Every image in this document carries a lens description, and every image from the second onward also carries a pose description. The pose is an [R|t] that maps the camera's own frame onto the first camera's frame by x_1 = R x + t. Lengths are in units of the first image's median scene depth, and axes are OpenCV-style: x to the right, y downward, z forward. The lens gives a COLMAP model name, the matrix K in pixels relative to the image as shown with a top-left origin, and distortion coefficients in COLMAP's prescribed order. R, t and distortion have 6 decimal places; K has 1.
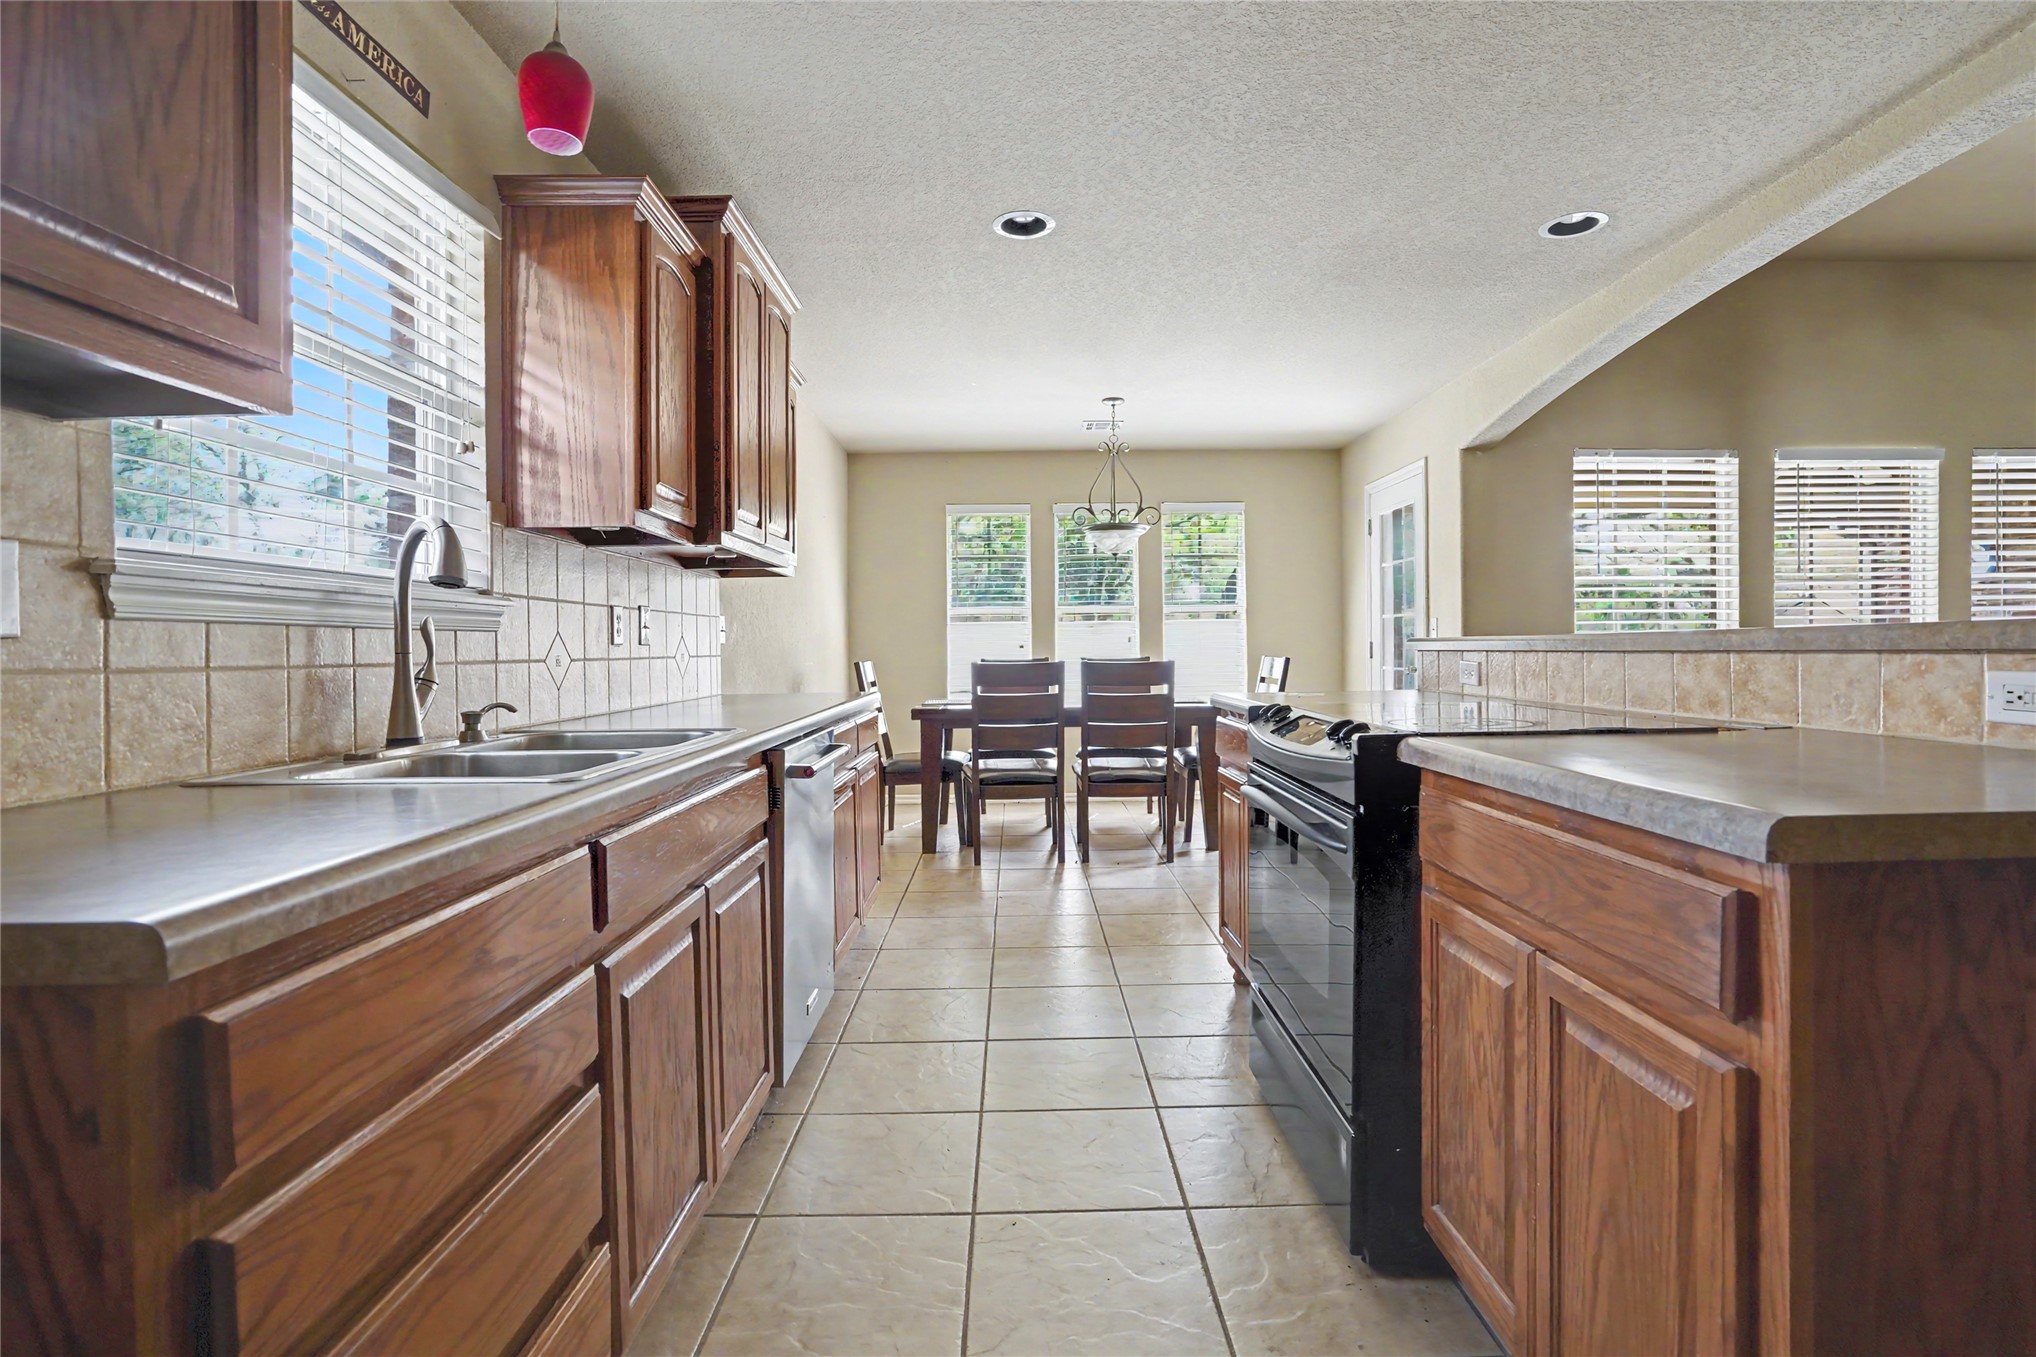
lens RADIAL K [[965.0, 0, 1023.0], [0, 965.0, 678.7], [0, 0, 1]] dist [-0.065131, 0.022372]
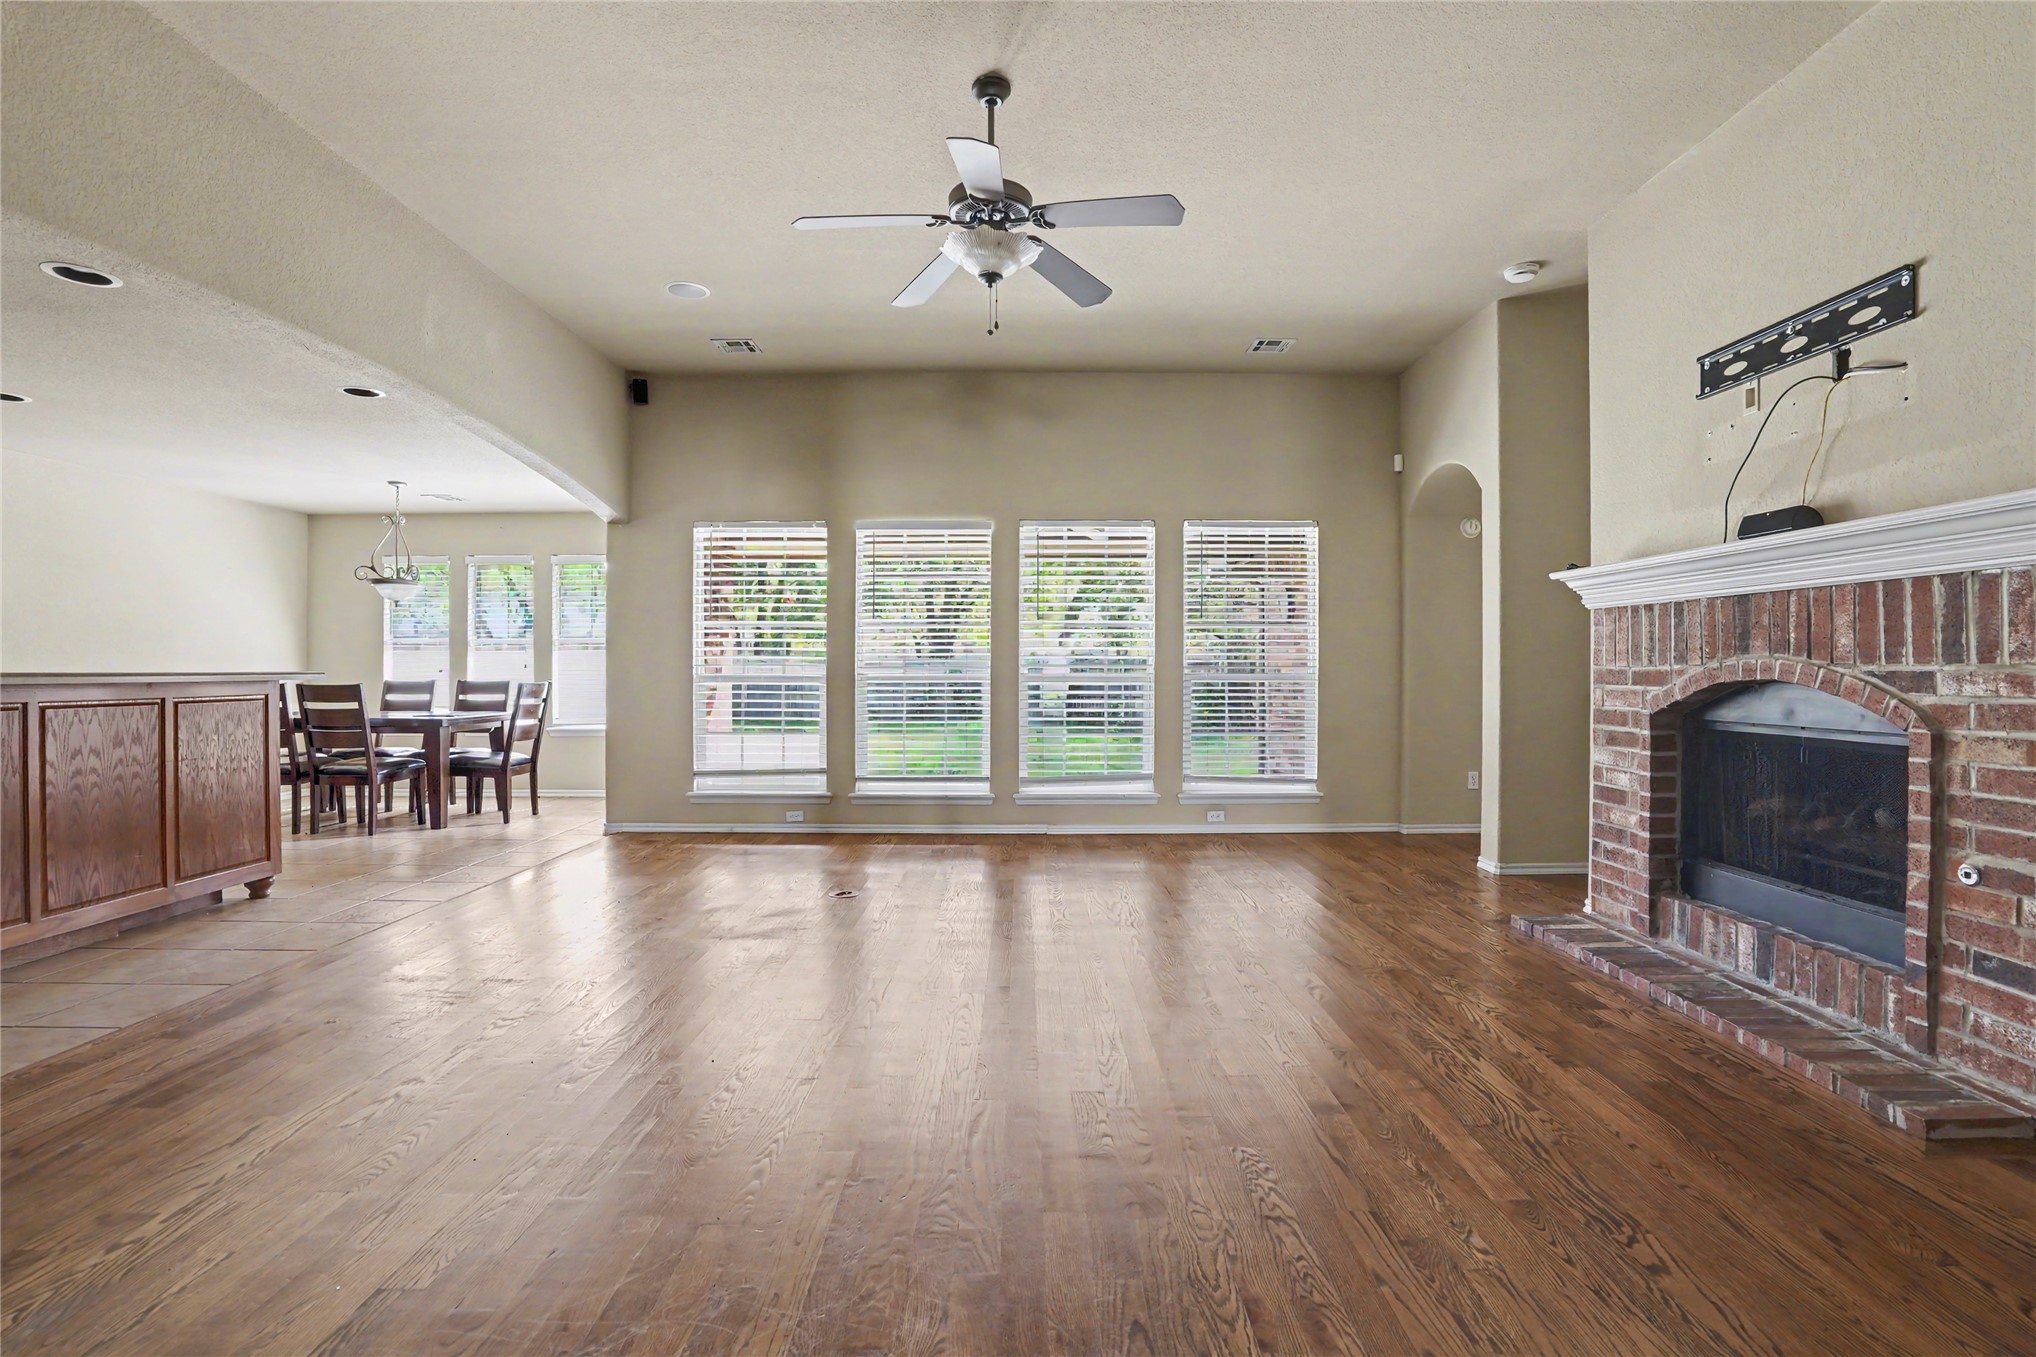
lens RADIAL K [[959.3, 0, 1019.9], [0, 959.3, 674.4], [0, 0, 1]] dist [-0.064183, 0.025138]
pose [[0.999895, 0.013885, -0.004051, 1.036159], [-0.013985, 0.999570, -0.025788, -0.011186], [0.003691, 0.025842, 0.999659, -0.278051]]
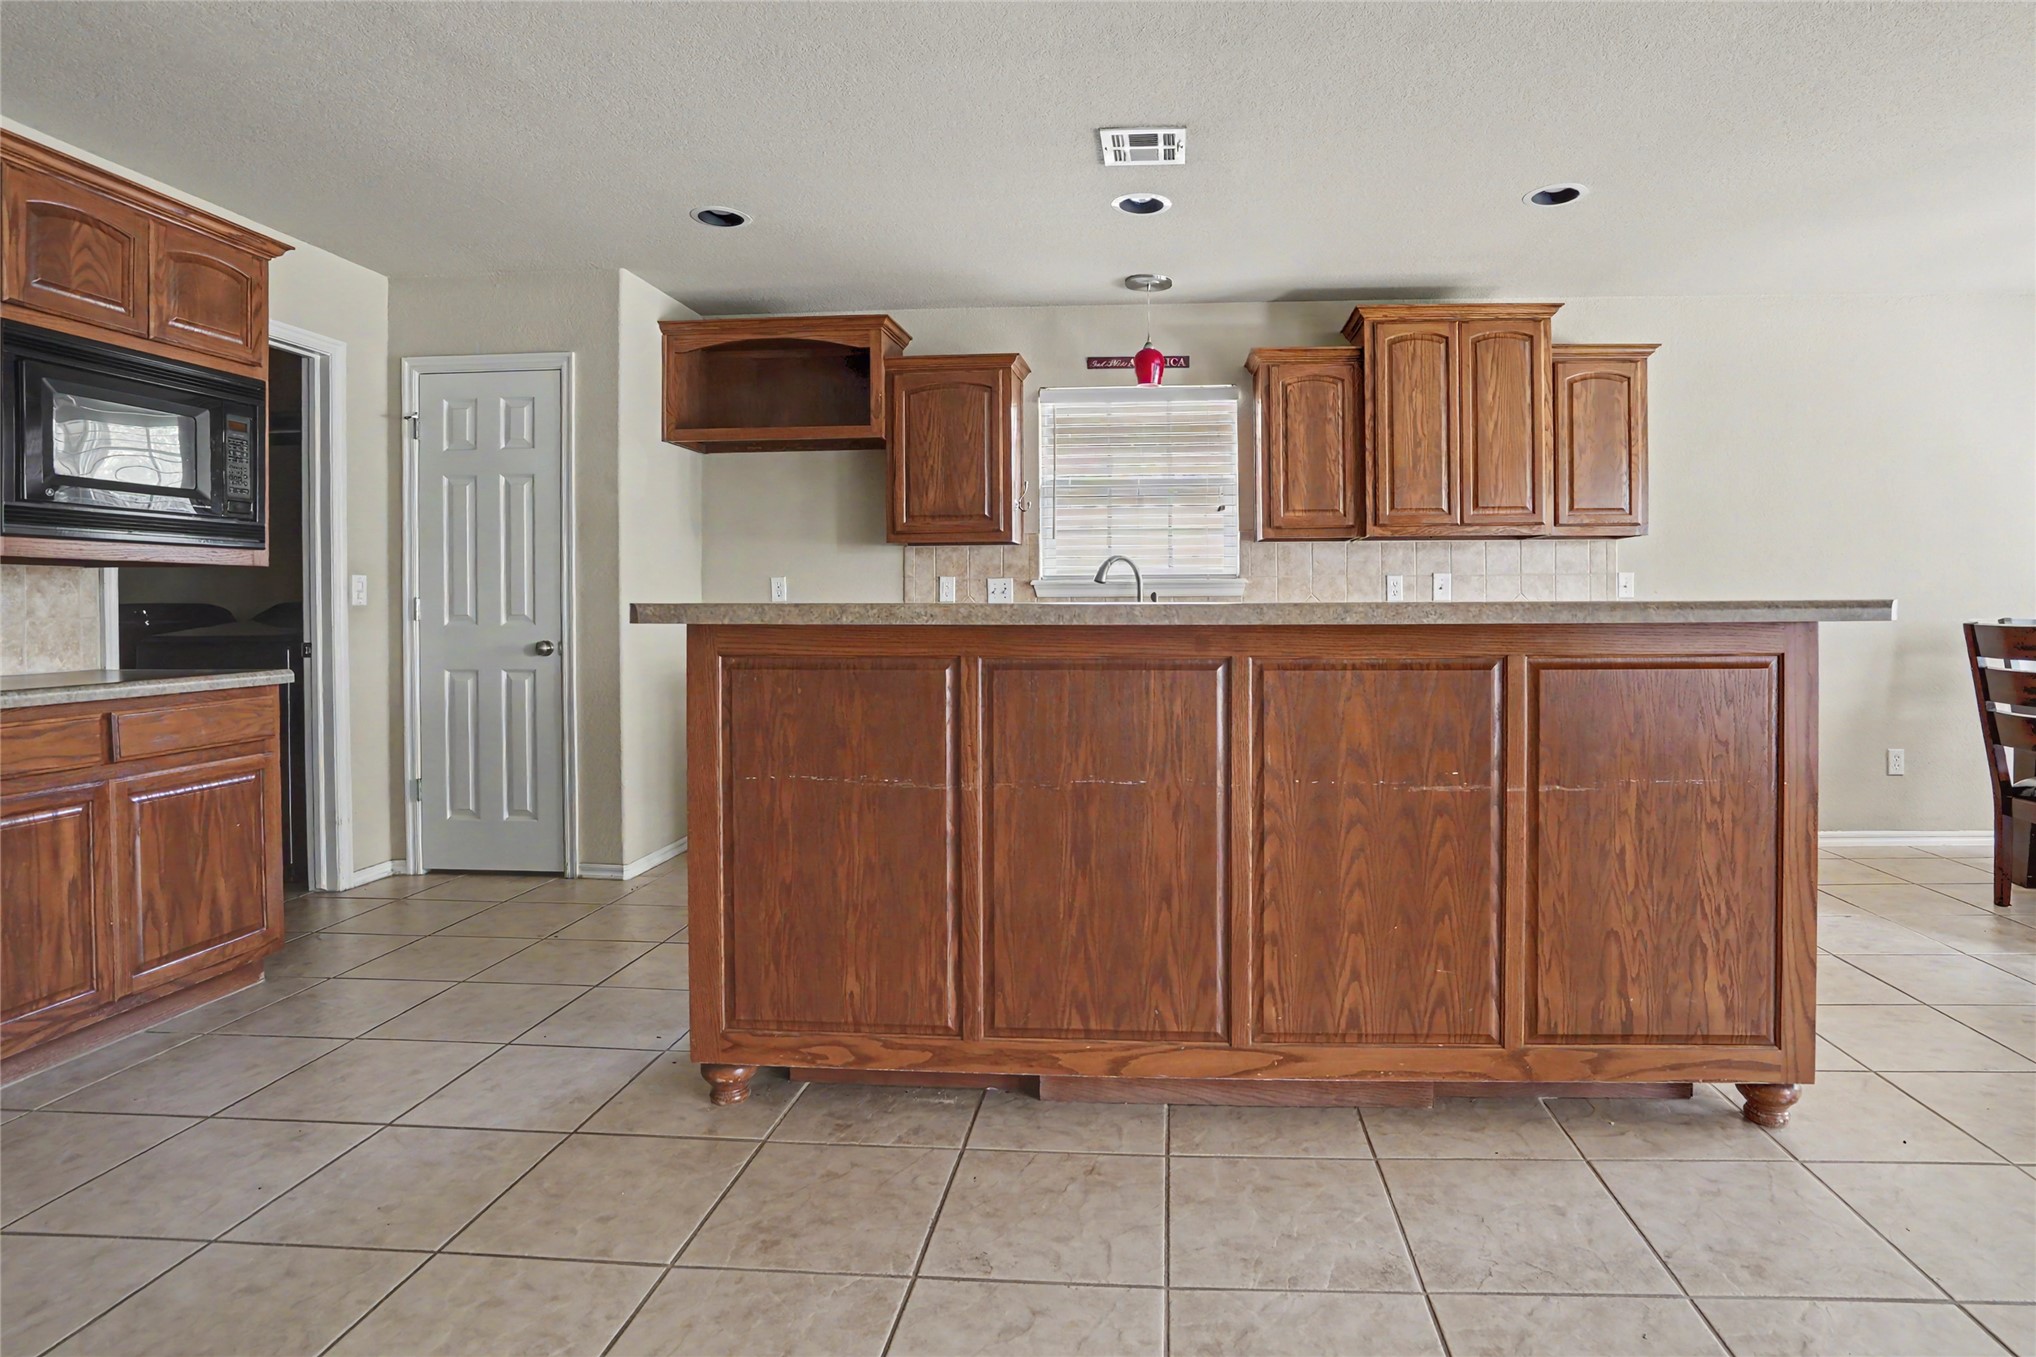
lens RADIAL K [[1064.9, 0, 1102.7], [0, 1064.9, 604.7], [0, 0, 1]] dist [-0.053570, 0.018705]
pose [[-0.062369, 0.016451, -0.997918, 0.738776], [-0.024534, 0.999537, 0.018011, -0.026196], [0.997752, 0.025606, -0.061936, 0.385258]]
